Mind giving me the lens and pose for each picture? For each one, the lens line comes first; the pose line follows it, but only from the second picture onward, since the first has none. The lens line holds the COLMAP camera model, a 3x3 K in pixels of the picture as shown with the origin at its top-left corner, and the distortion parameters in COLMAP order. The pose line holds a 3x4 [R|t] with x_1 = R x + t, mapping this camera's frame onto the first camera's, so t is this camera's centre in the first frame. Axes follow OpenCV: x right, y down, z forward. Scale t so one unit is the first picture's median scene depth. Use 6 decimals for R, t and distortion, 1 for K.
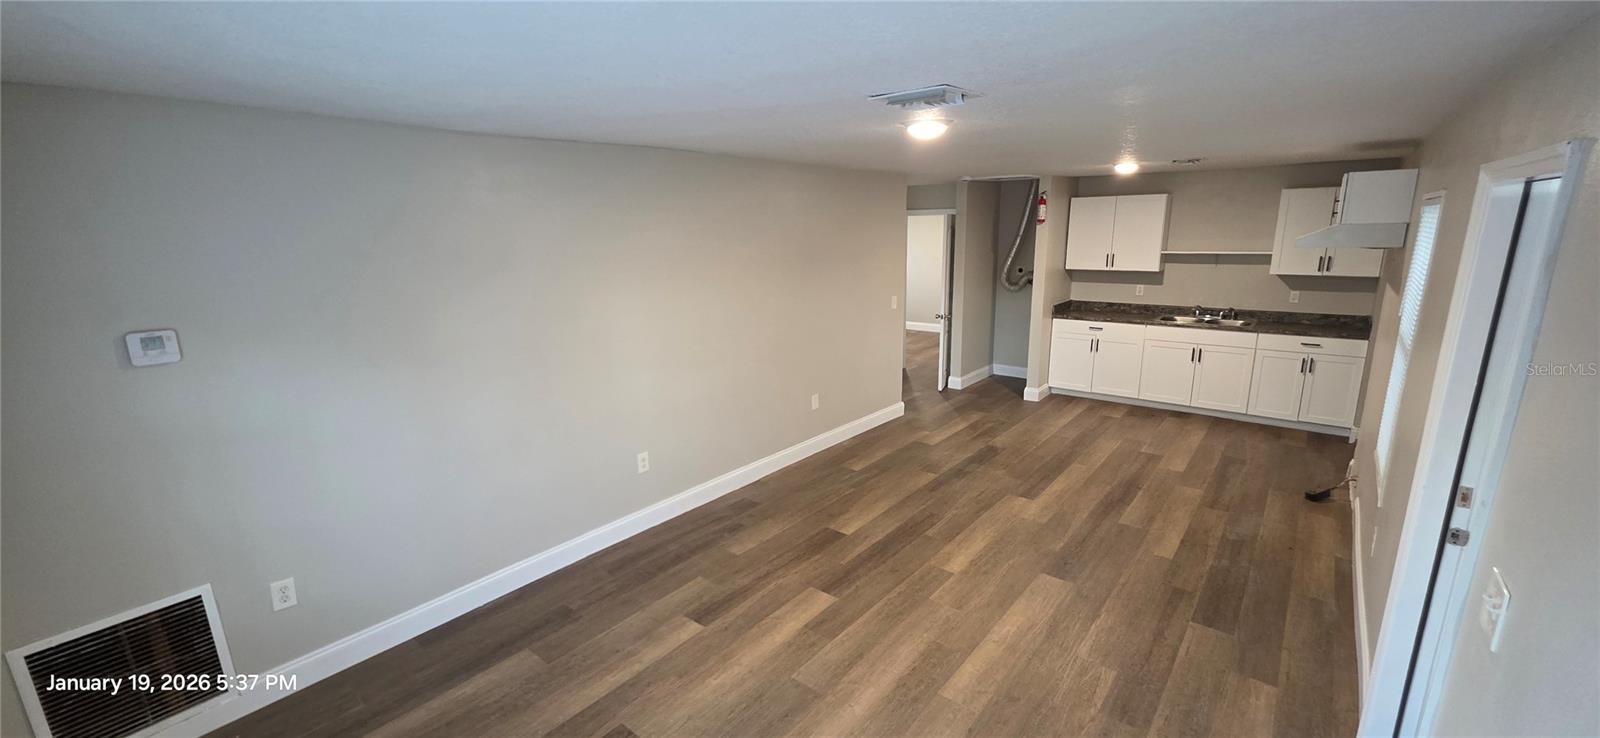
lens RADIAL K [[639.4, 0, 792.0], [0, 639.4, 378.5], [0, 0, 1]] dist [-0.000661, -0.000254]
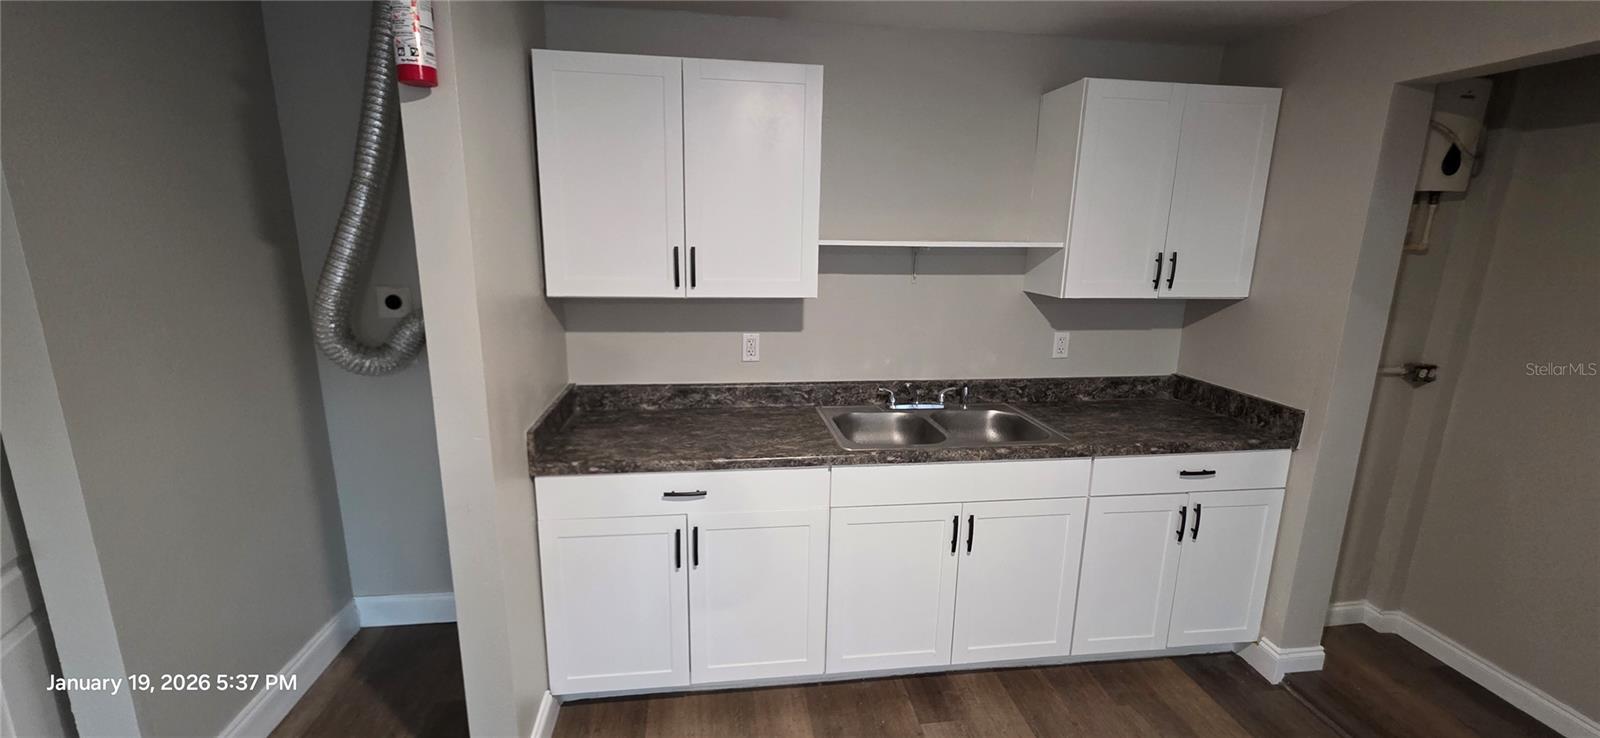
lens RADIAL K [[639.4, 0, 794.9], [0, 639.4, 369.4], [0, 0, 1]] dist [-0.000661, -0.000254]
pose [[0.674881, -0.123498, 0.727519, 0.331782], [0.142188, 0.989184, 0.036016, -0.153810], [-0.724098, 0.079138, 0.685142, 0.832634]]
